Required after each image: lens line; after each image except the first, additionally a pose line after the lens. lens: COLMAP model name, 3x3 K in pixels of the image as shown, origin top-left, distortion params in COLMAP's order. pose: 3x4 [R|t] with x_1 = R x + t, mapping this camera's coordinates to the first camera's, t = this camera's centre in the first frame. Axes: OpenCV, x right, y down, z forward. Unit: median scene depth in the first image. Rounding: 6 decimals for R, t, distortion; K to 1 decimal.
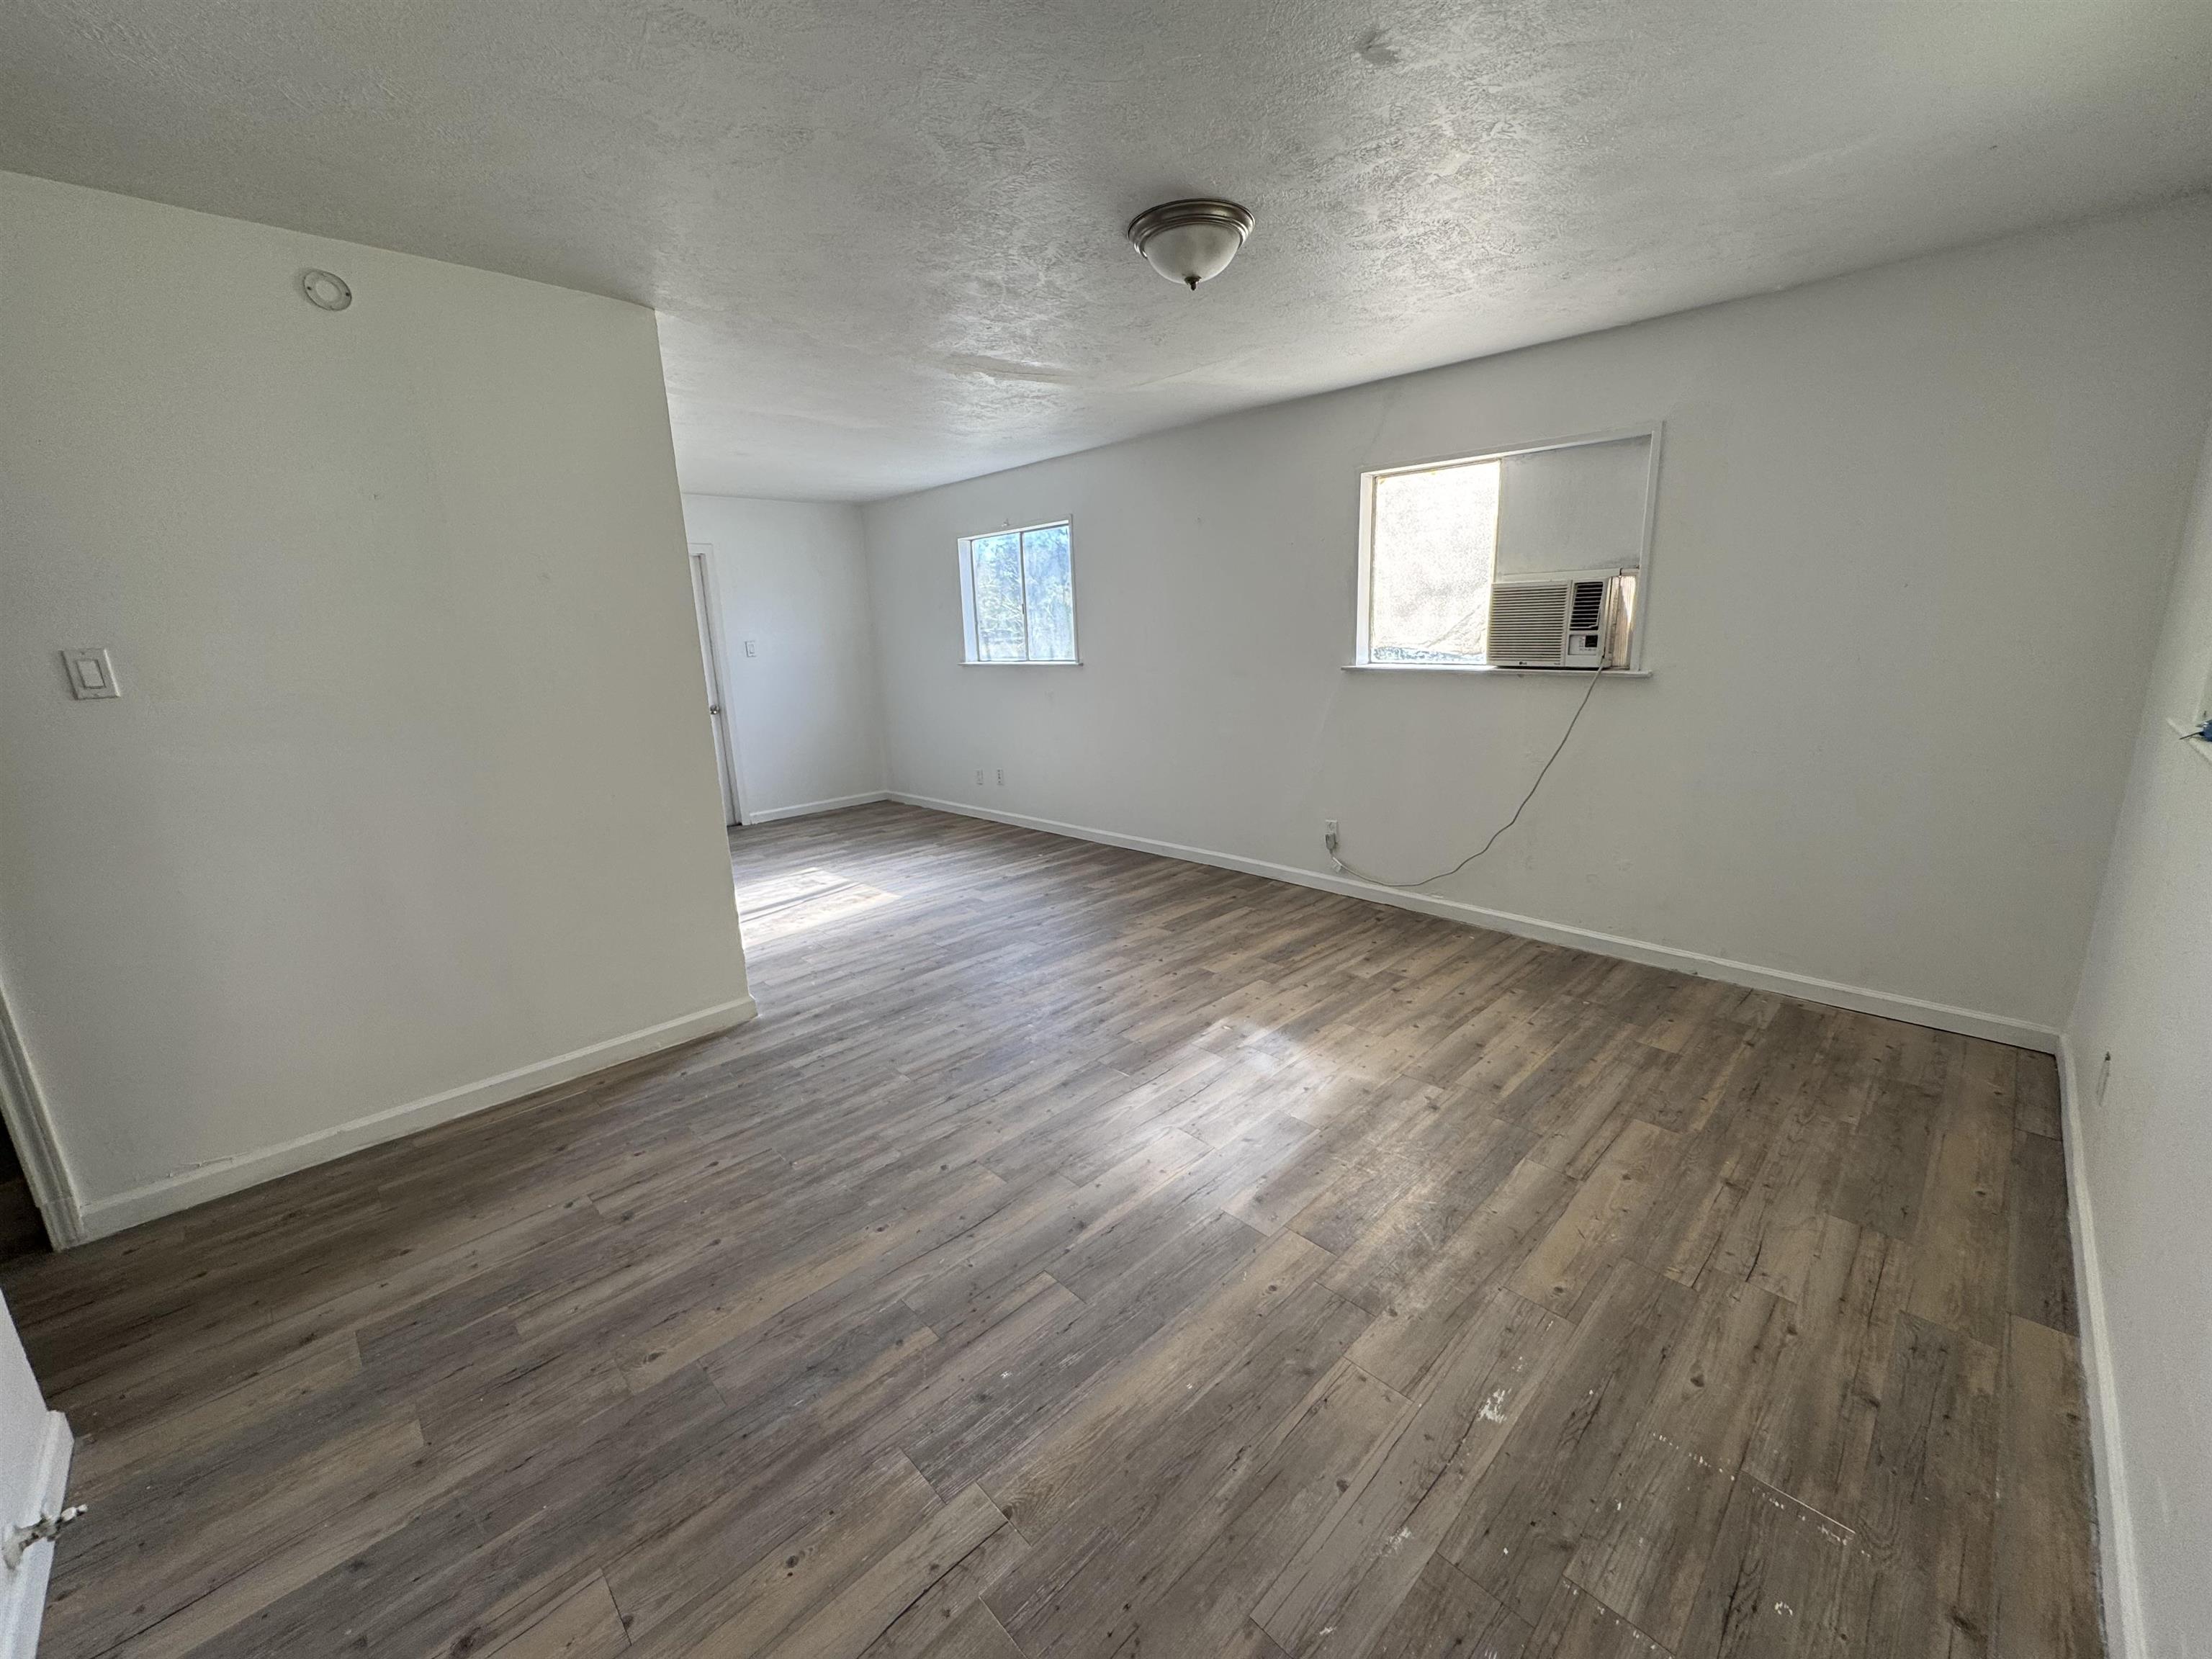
lens RADIAL K [[883.7, 0, 1106.0], [0, 883.7, 829.5], [0, 0, 1]] dist [-0.000547, 0.000124]
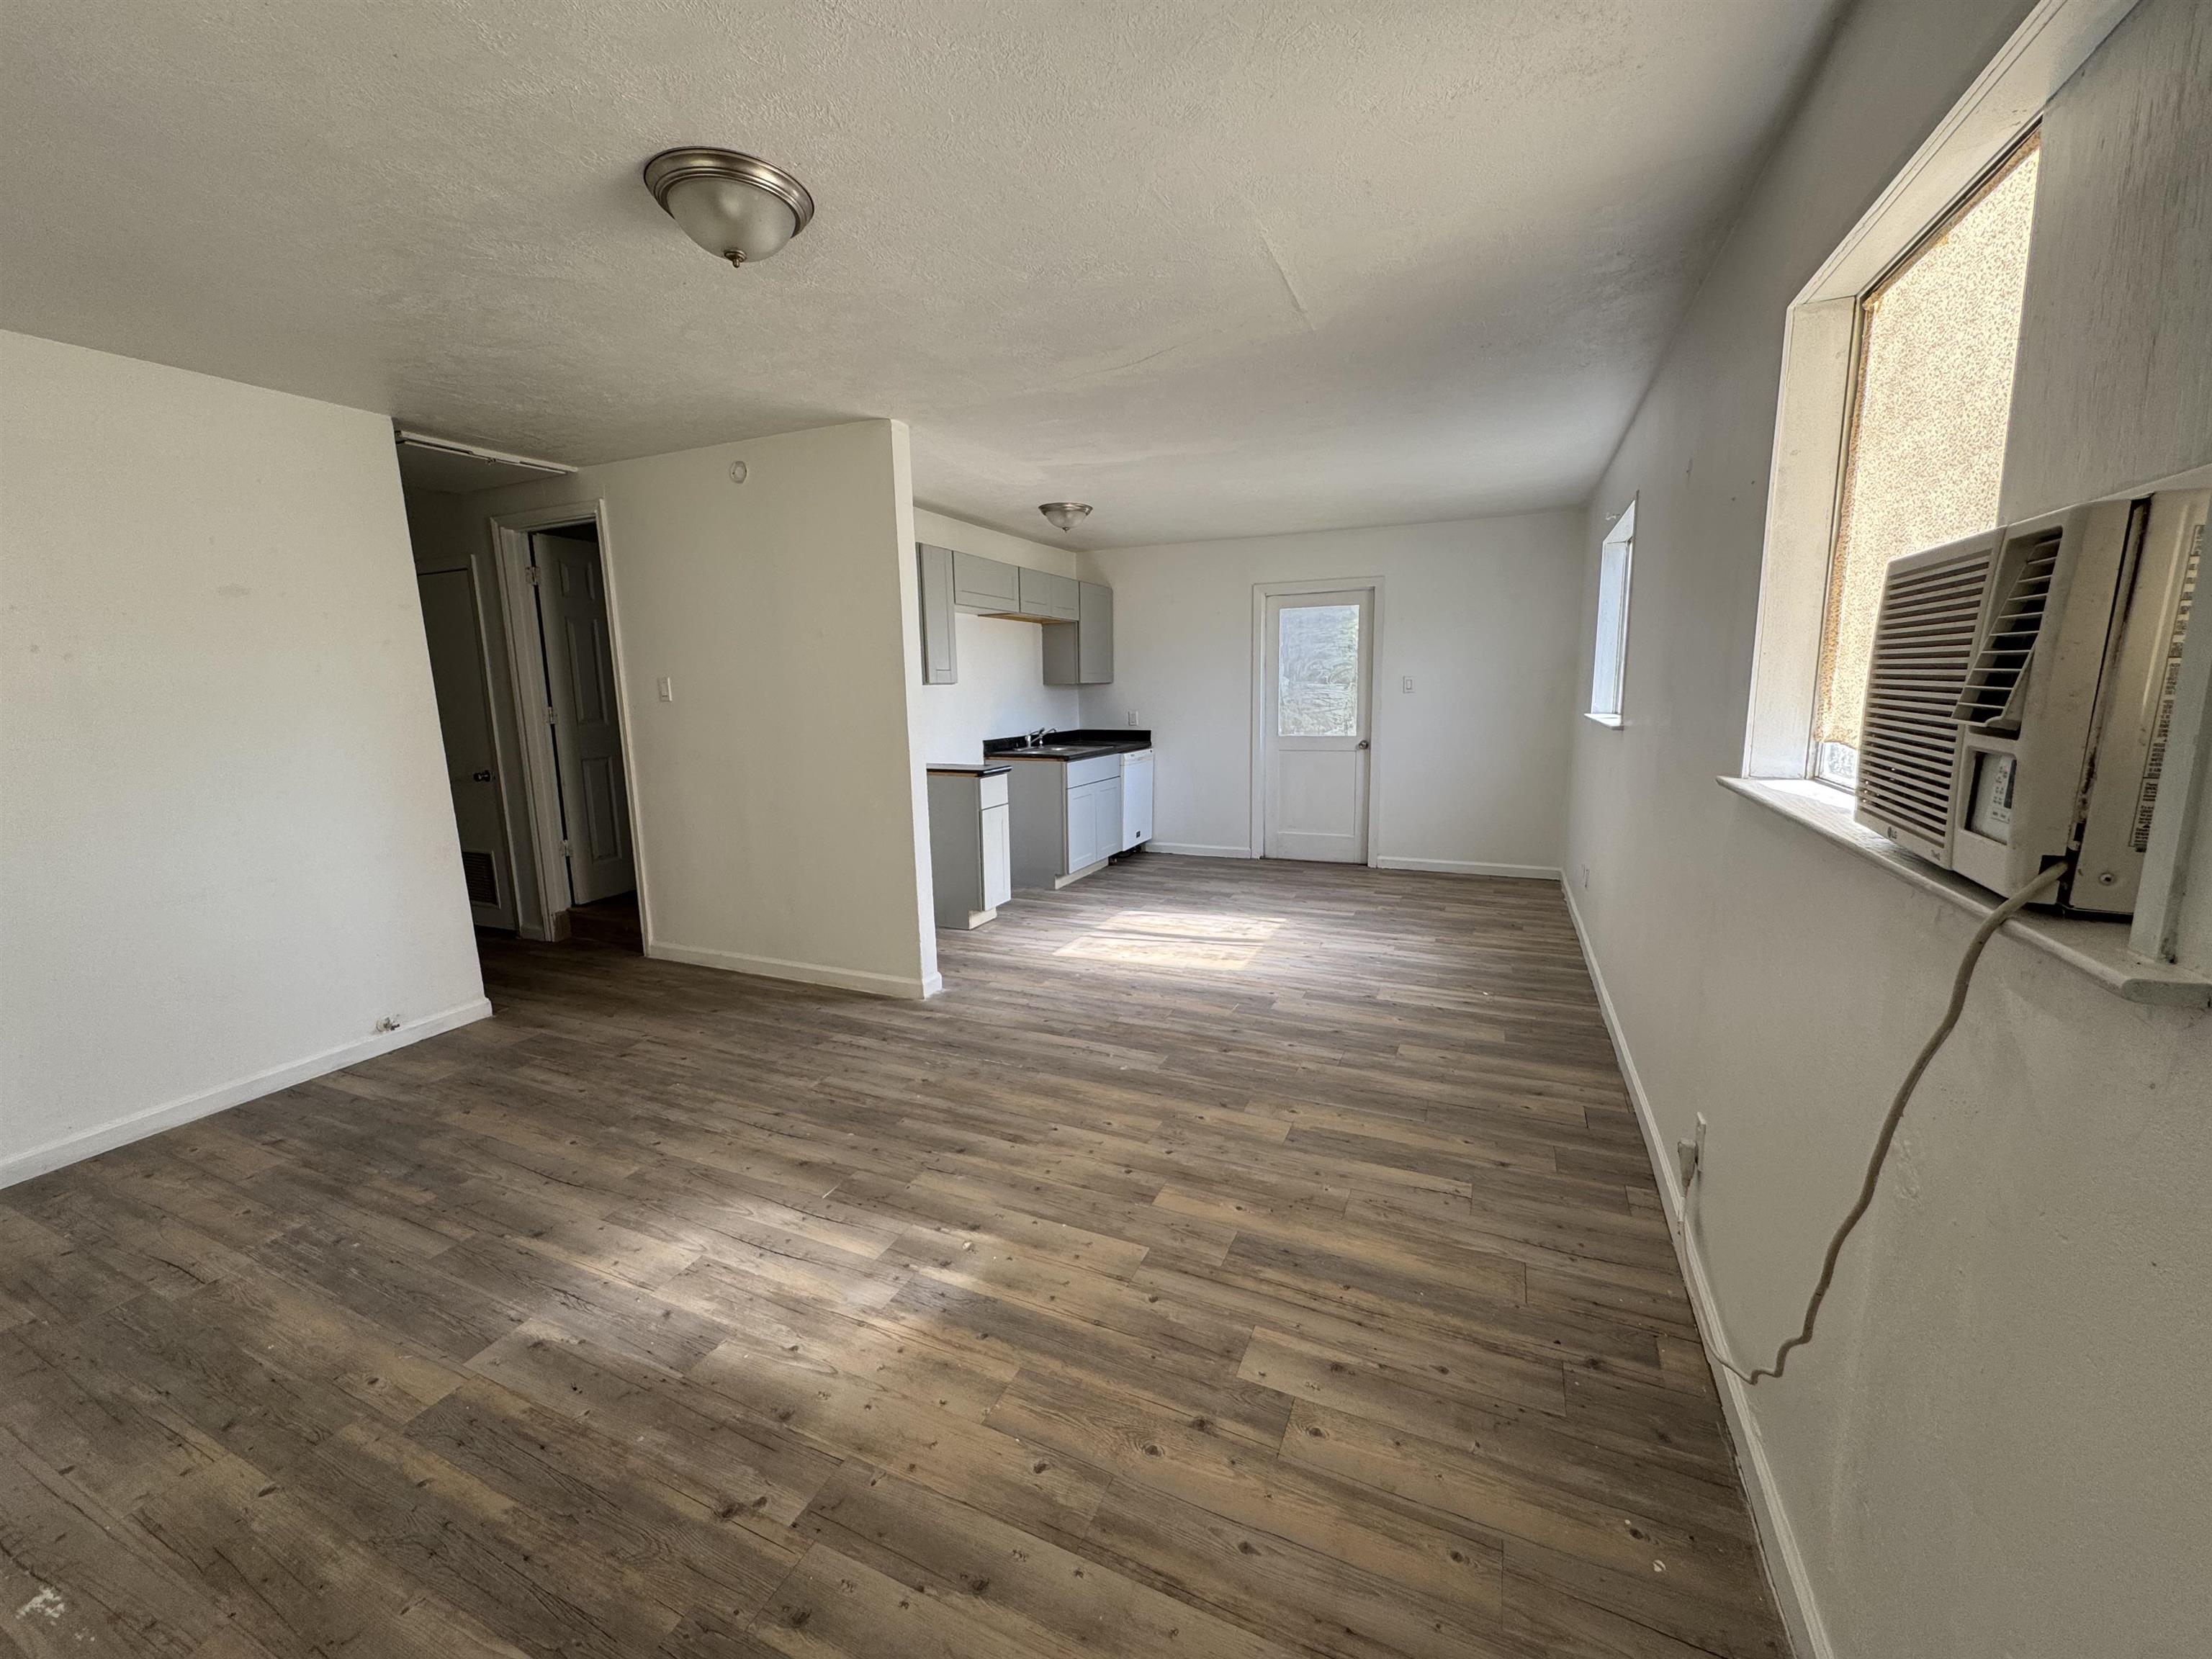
lens RADIAL K [[883.7, 0, 1106.0], [0, 883.7, 829.5], [0, 0, 1]] dist [-0.000547, 0.000124]
pose [[0.362039, 0.183084, -0.914007, 0.650388], [-0.207184, 0.971801, 0.112595, -0.170672], [0.908847, 0.148604, 0.389762, 0.666234]]
